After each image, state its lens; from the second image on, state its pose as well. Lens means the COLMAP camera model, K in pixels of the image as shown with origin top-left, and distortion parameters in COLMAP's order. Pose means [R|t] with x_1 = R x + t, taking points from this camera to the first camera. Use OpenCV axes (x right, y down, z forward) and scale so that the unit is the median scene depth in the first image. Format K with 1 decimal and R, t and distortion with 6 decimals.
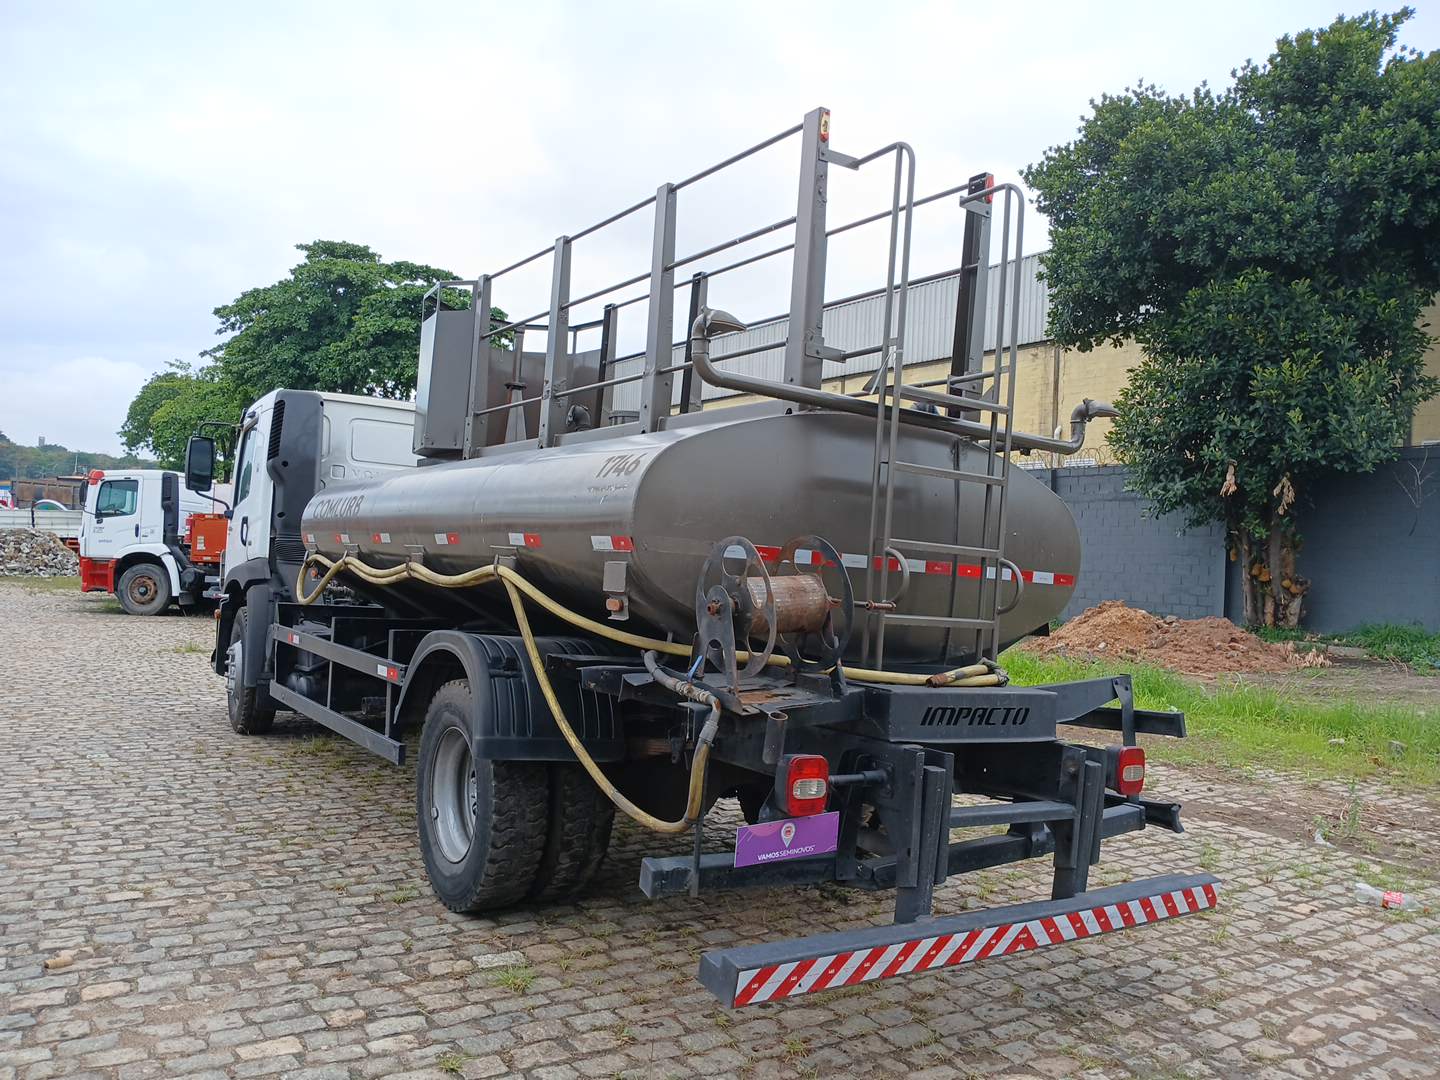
lens RADIAL K [[1094.7, 0, 720.0], [0, 1094.7, 540.0], [0, 0, 1]] dist [0.035057, -0.086878]
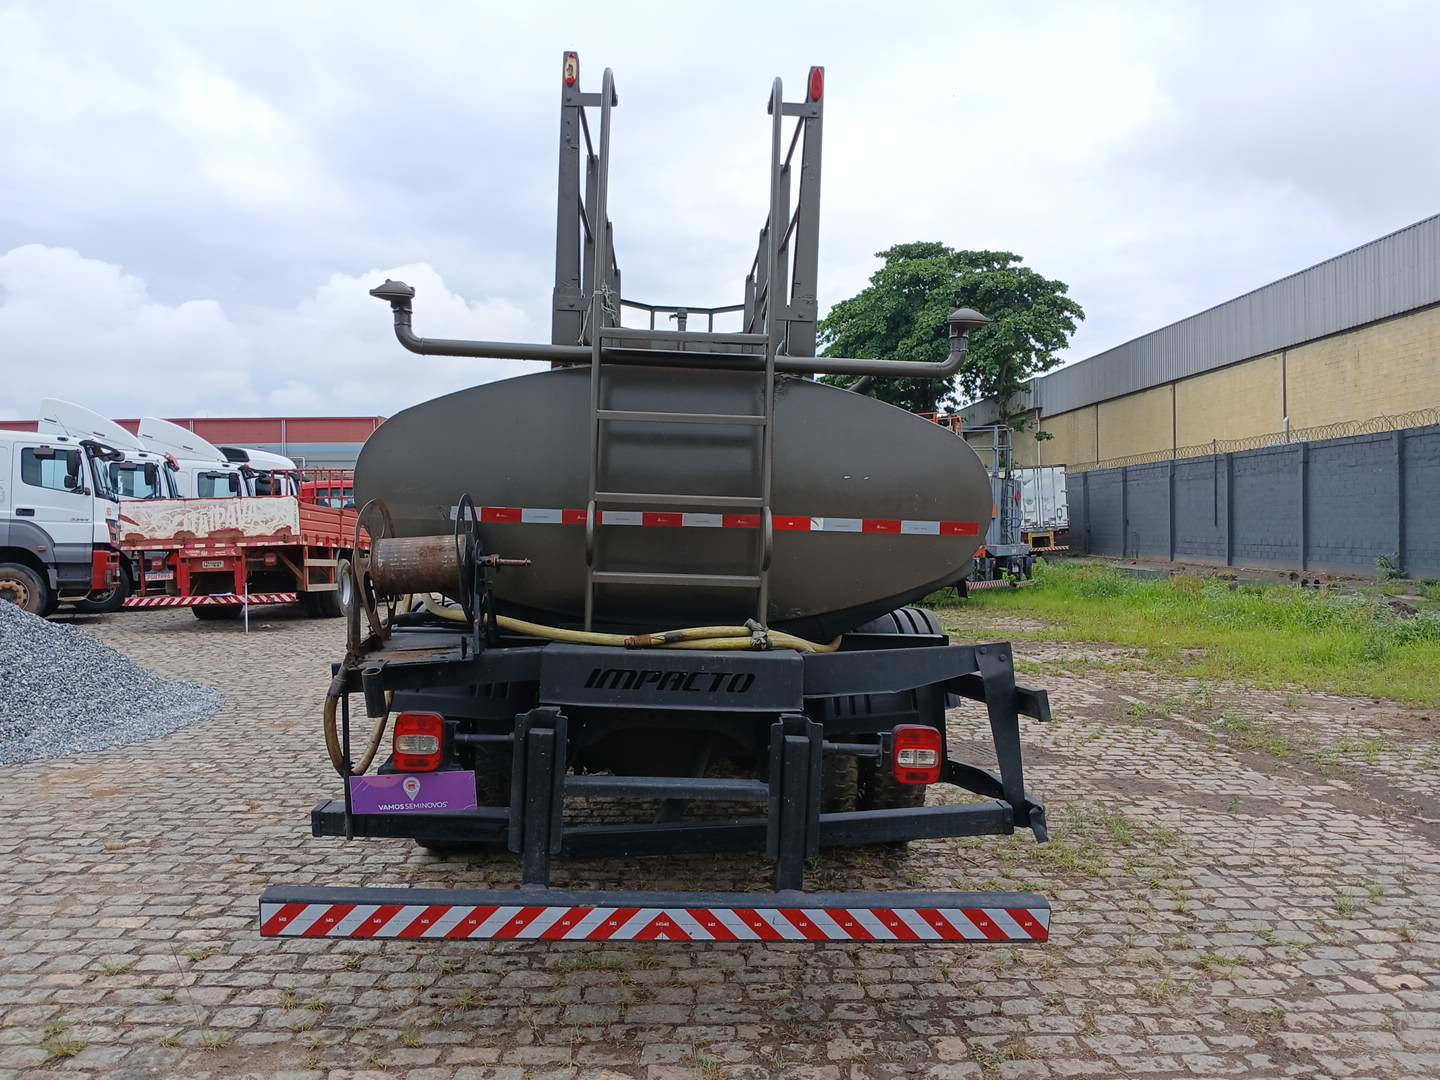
lens RADIAL K [[1094.7, 0, 720.0], [0, 1094.7, 540.0], [0, 0, 1]] dist [0.035057, -0.086878]
pose [[0.848145, -0.042124, -0.528086, 0.641341], [0.048805, 0.998807, -0.001288, 0.040337], [0.527511, -0.024681, 0.849190, 0.216641]]
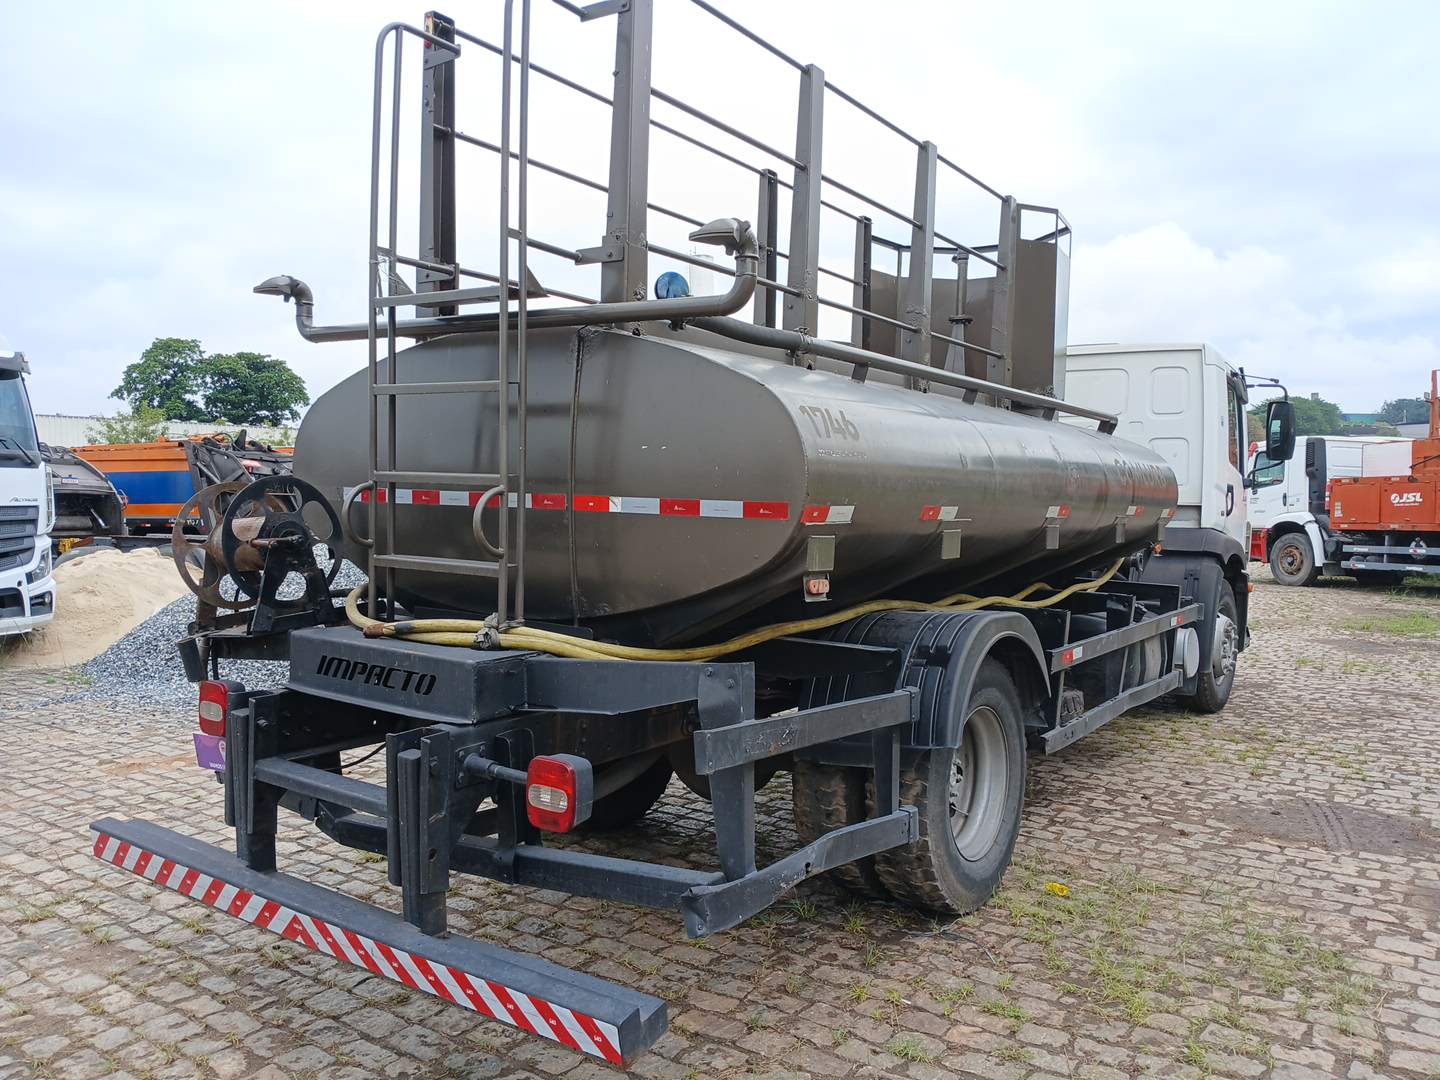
lens RADIAL K [[1103.4, 0, 720.0], [0, 1103.4, 540.0], [0, 0, 1]] dist [0.005330, -0.041730]
pose [[0.354554, -0.017301, -0.934876, 0.960635], [0.037123, 0.999301, -0.004414, 0.059801], [0.934298, -0.033141, 0.354948, 0.808683]]
